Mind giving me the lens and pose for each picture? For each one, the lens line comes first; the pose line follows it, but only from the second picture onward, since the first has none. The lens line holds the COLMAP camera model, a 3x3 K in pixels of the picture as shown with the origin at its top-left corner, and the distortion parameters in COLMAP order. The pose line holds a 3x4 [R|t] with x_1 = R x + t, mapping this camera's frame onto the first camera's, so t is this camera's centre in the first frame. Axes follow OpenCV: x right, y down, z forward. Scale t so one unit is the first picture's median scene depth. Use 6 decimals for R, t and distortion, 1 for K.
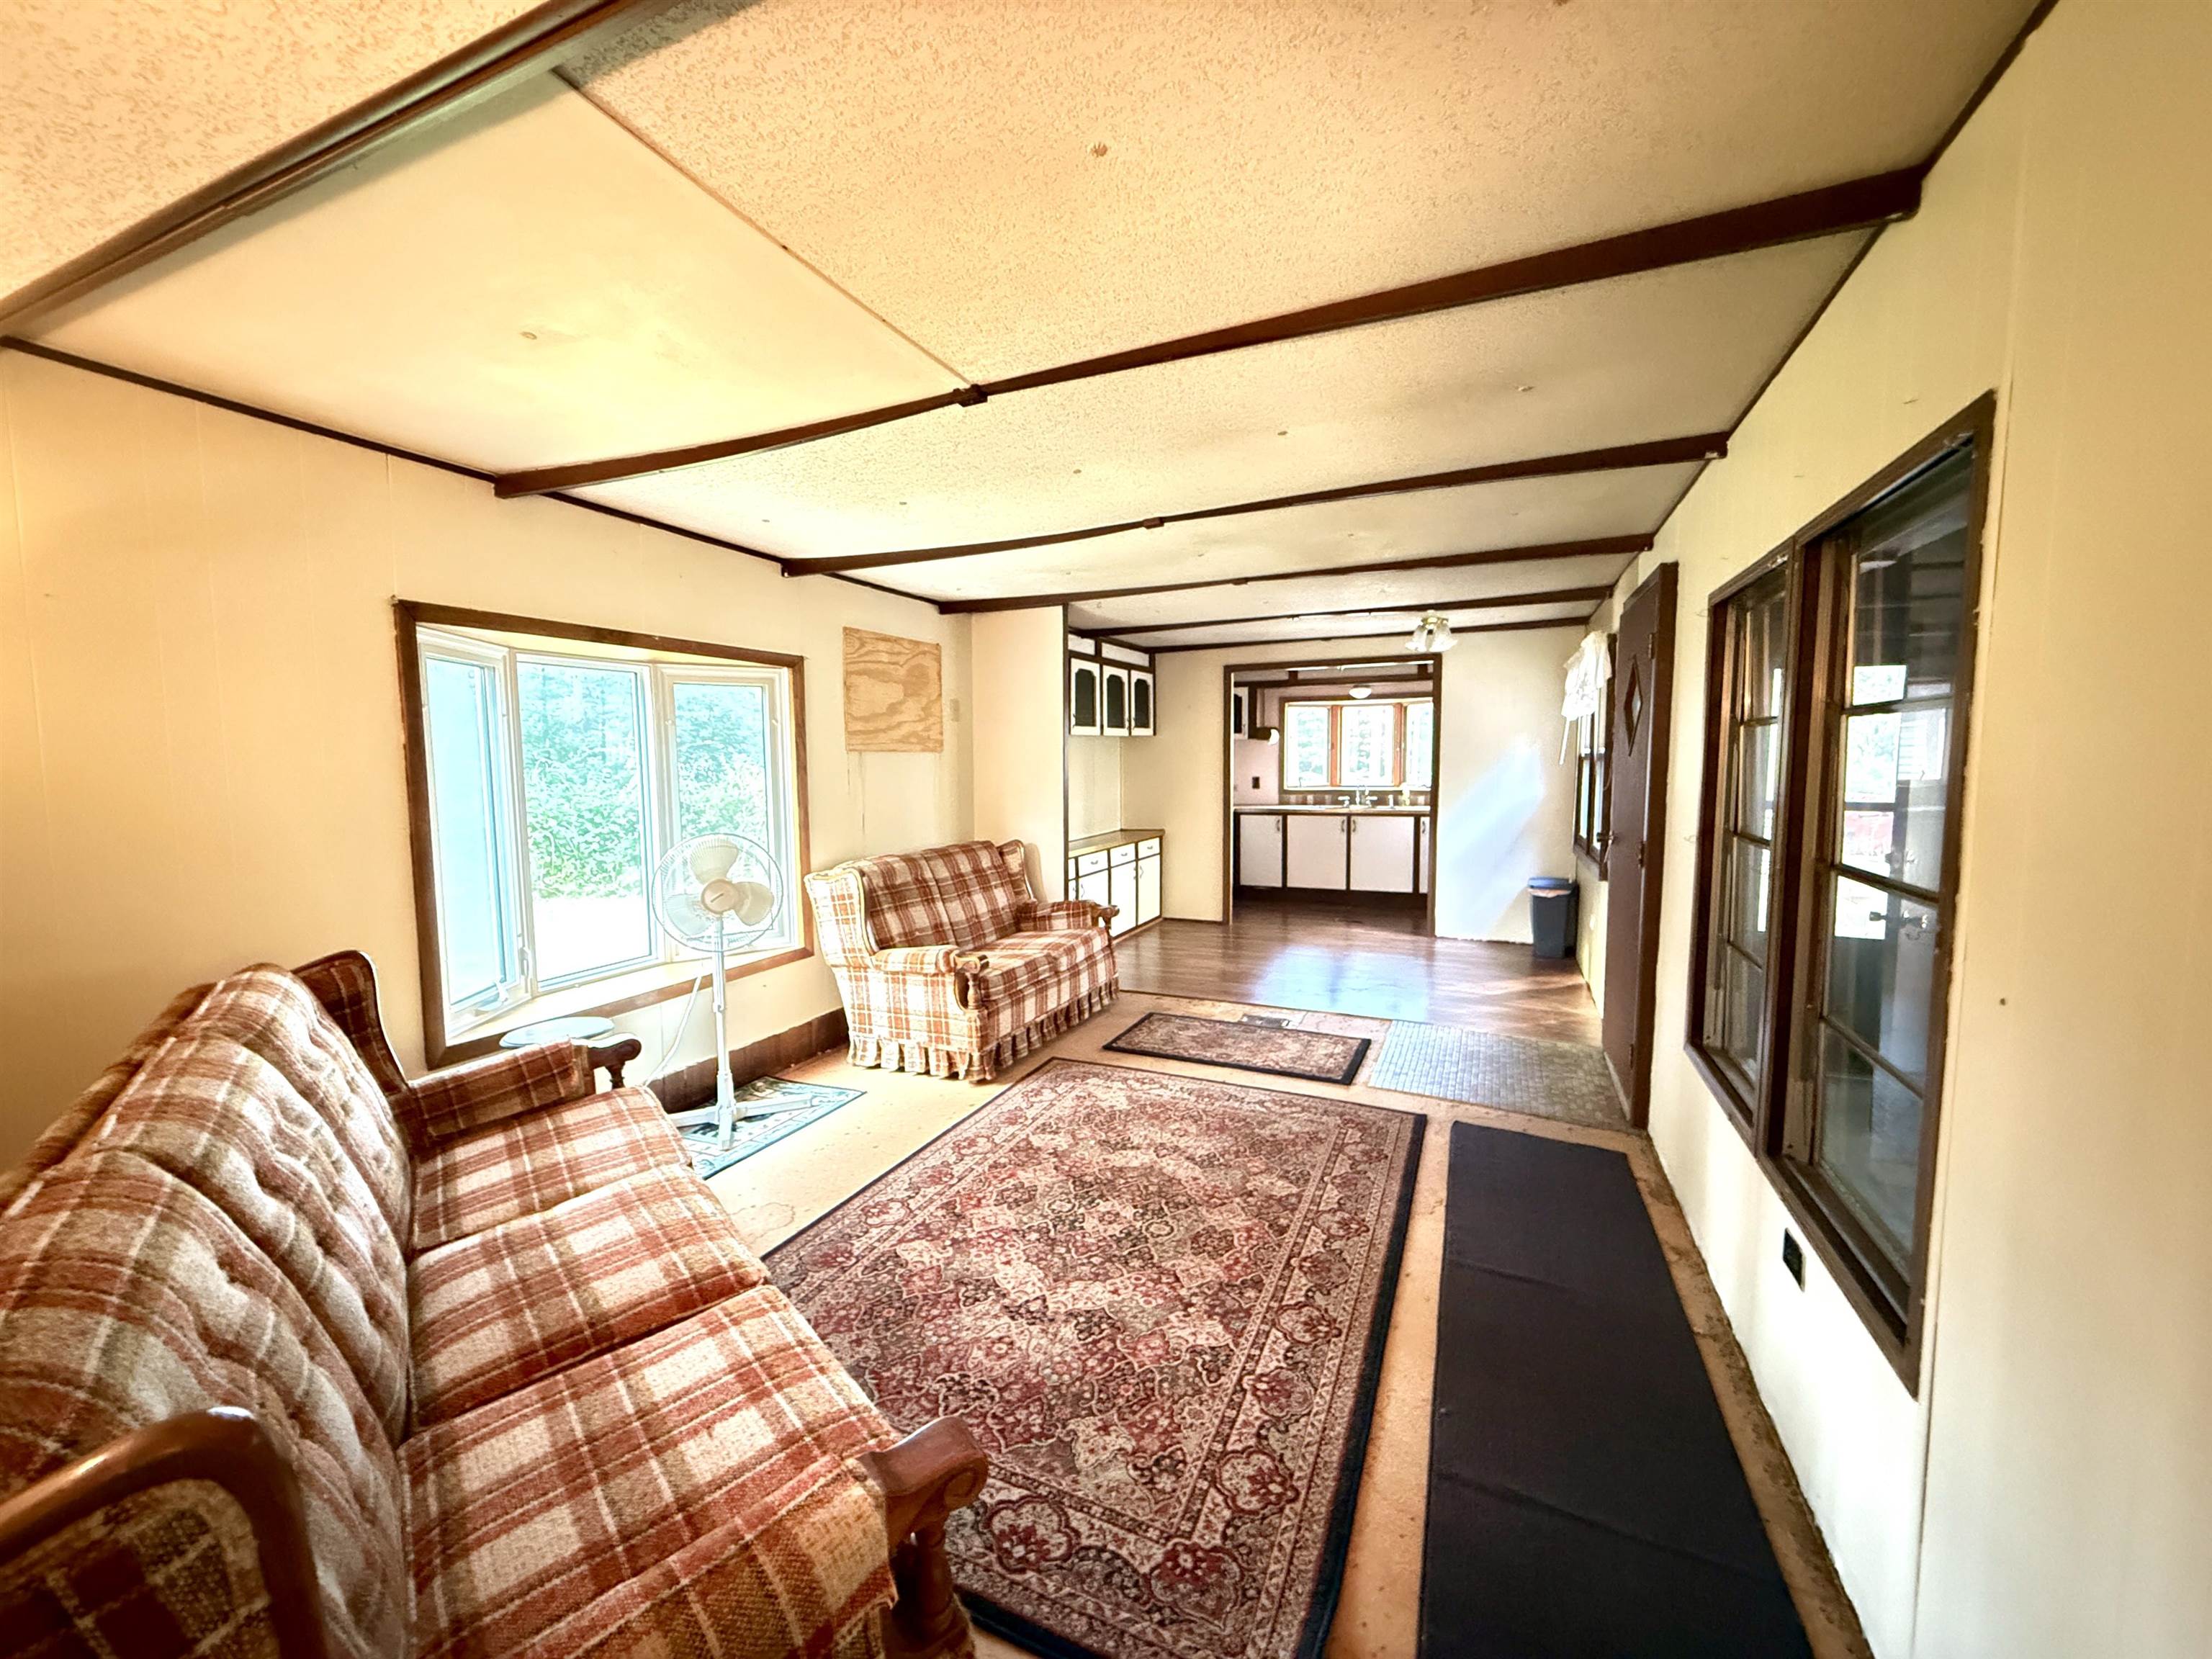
lens RADIAL K [[882.5, 0, 1094.8], [0, 882.5, 829.7], [0, 0, 1]] dist [0.000584, 0.000726]
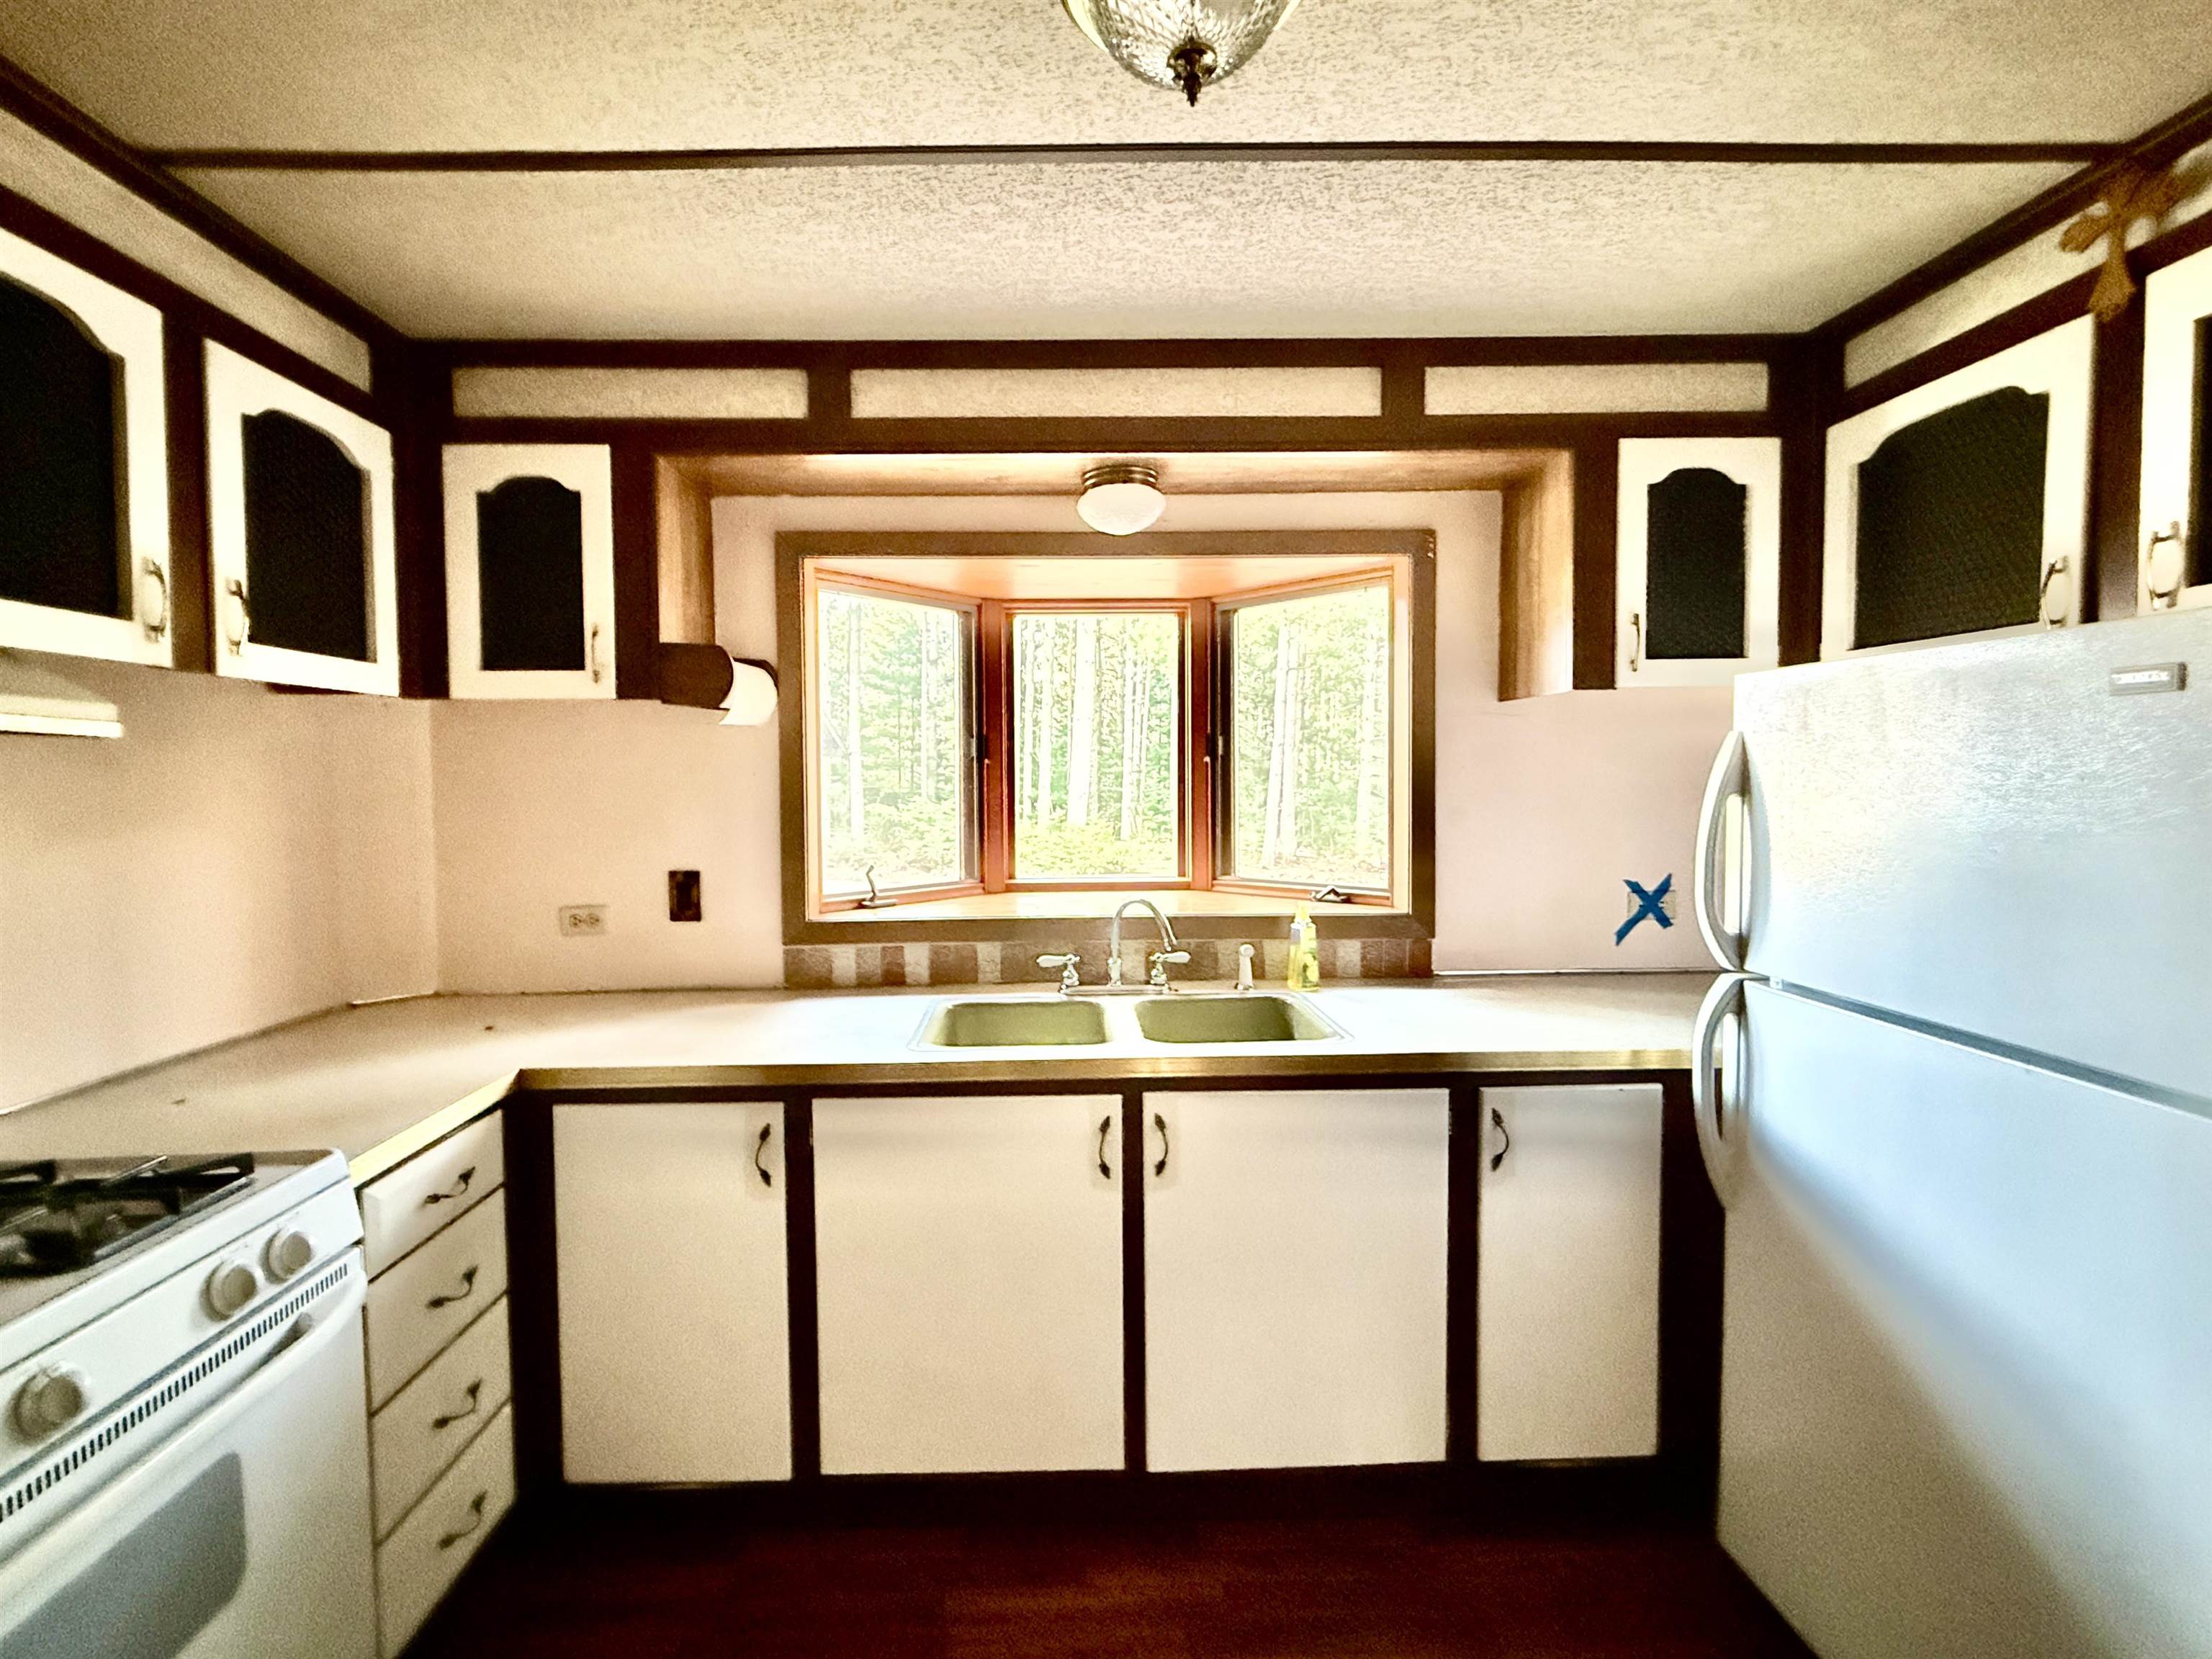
lens RADIAL K [[882.5, 0, 1058.6], [0, 882.5, 807.5], [0, 0, 1]] dist [0.000584, 0.000726]
pose [[0.903038, -0.011263, 0.429413, 0.183304], [0.034441, 0.998336, -0.046242, -0.066565], [-0.428178, 0.056548, 0.901923, 0.795313]]
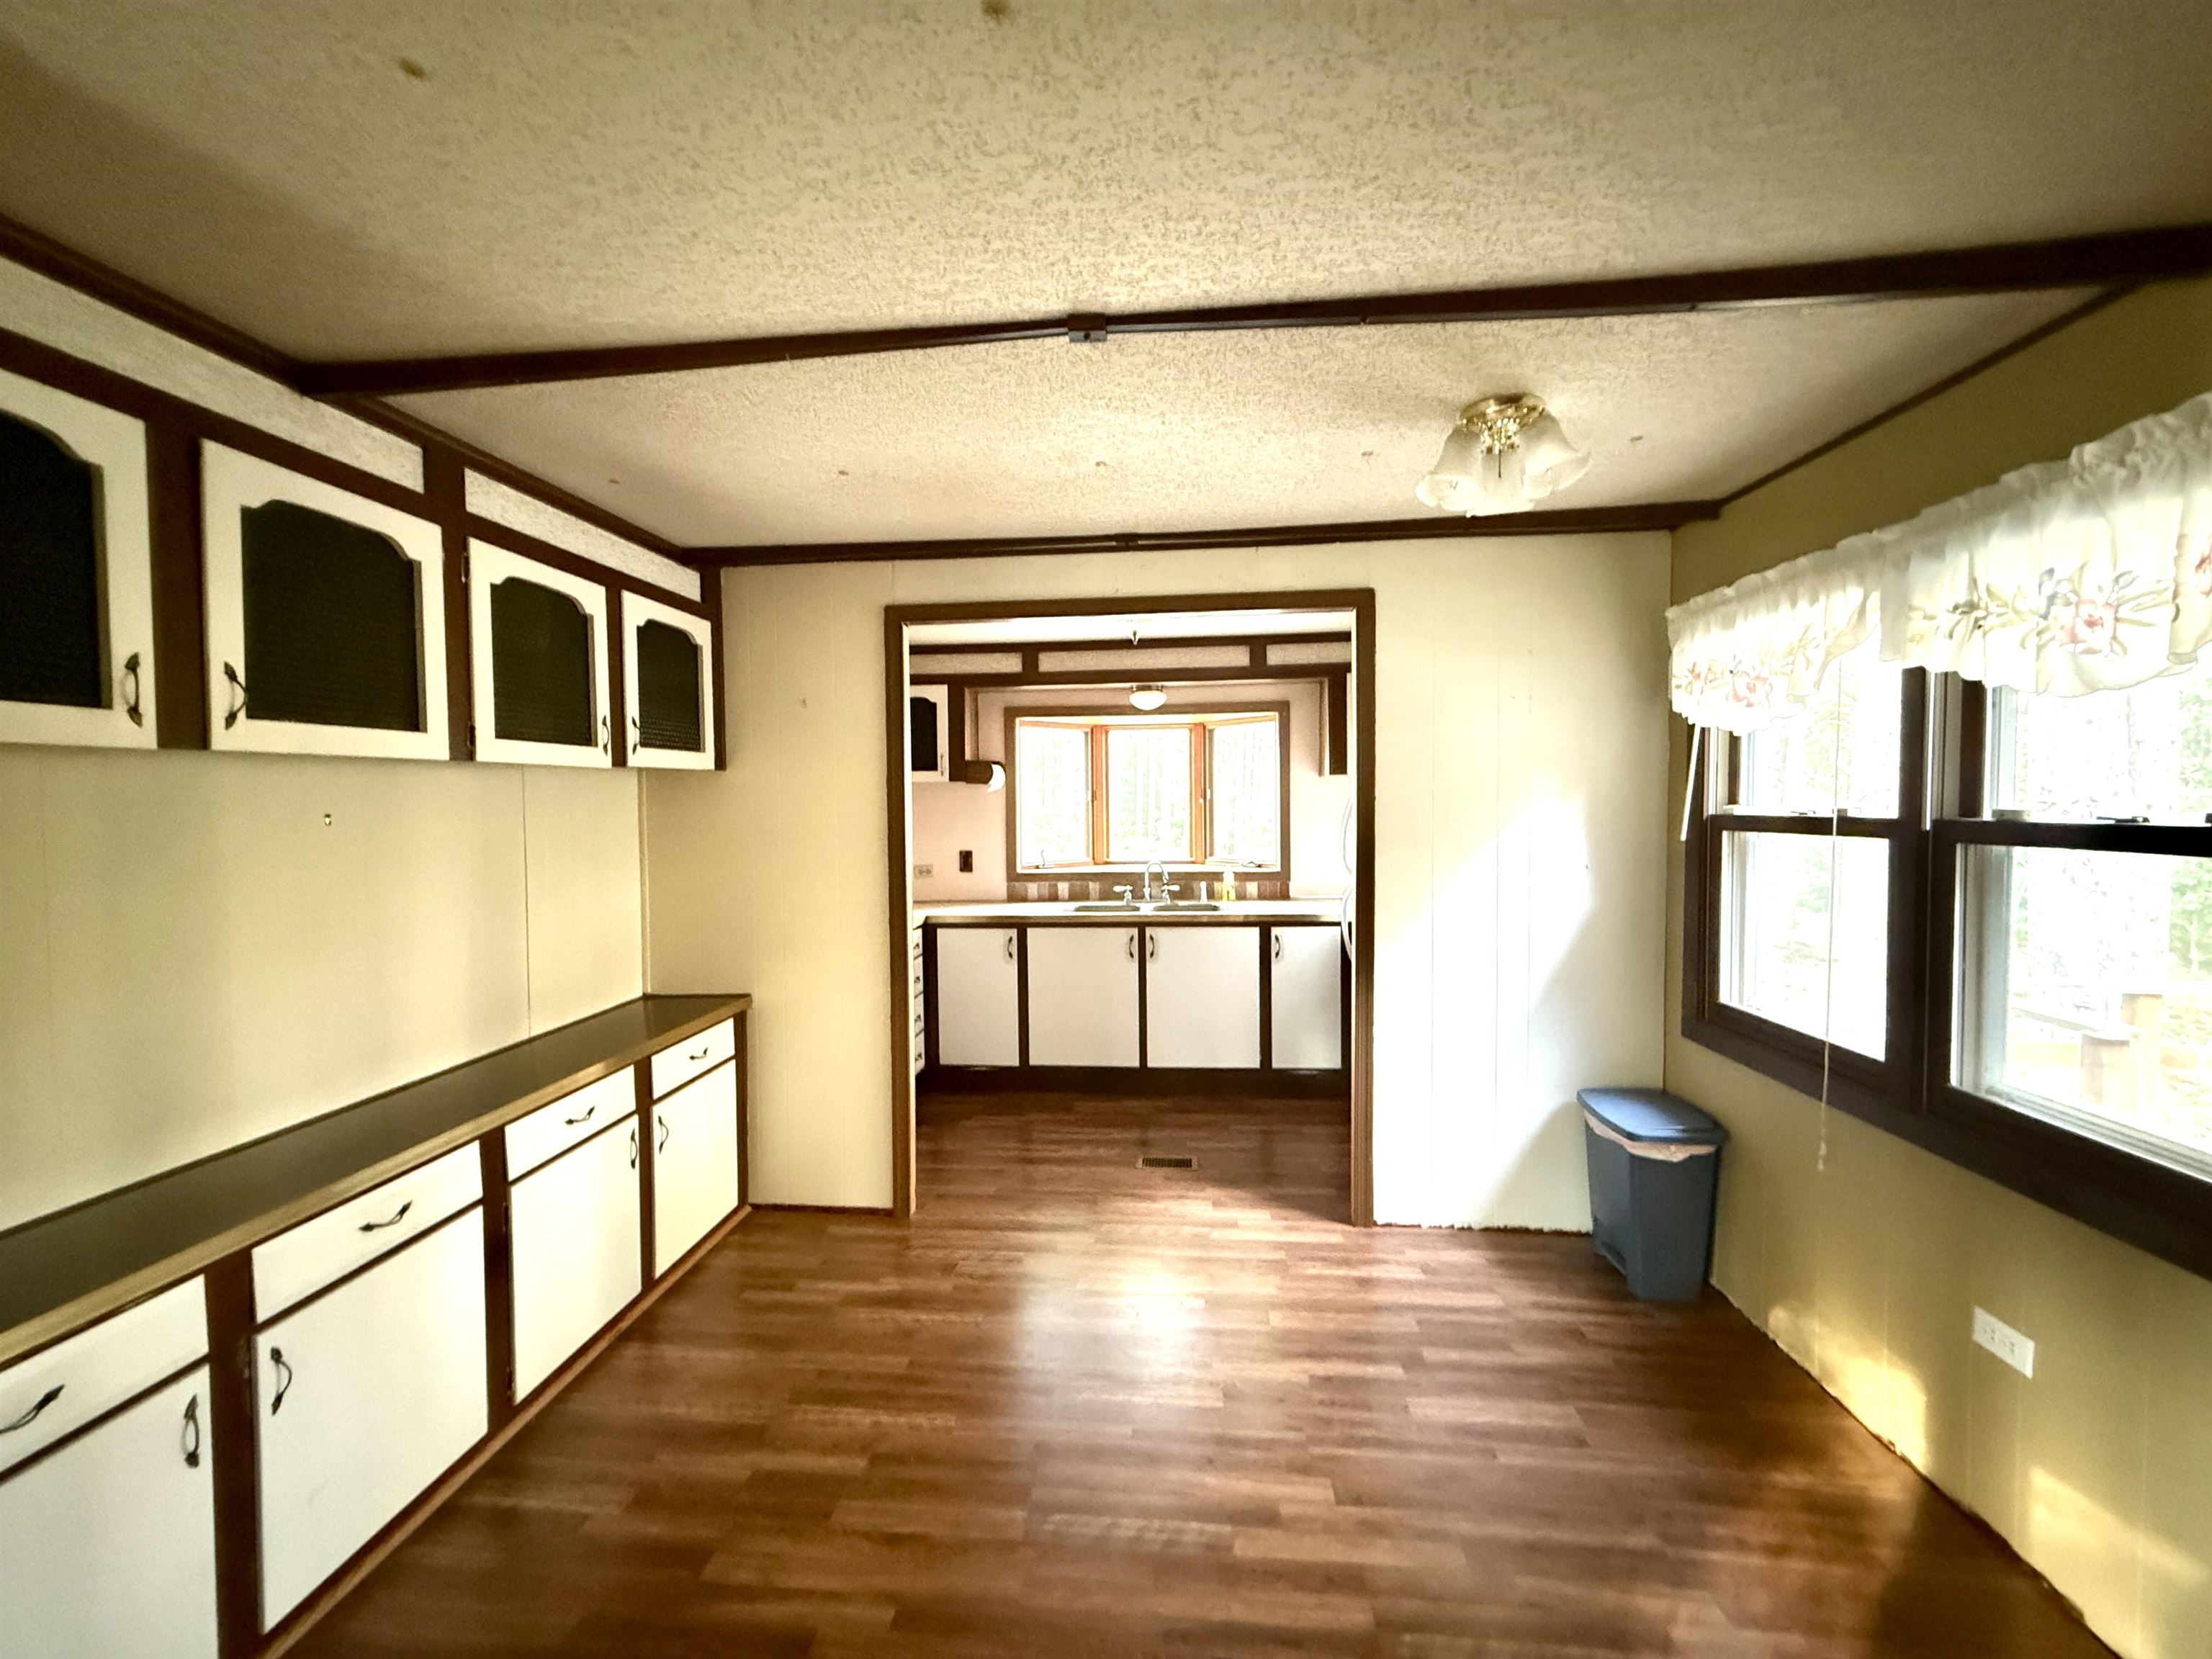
lens RADIAL K [[882.5, 0, 1112.4], [0, 882.5, 823.9], [0, 0, 1]] dist [0.000584, 0.000726]
pose [[0.941272, -0.008940, 0.337530, 0.089159], [0.028875, 0.998119, -0.054089, -0.047214], [-0.336412, 0.060659, 0.939759, 0.483011]]
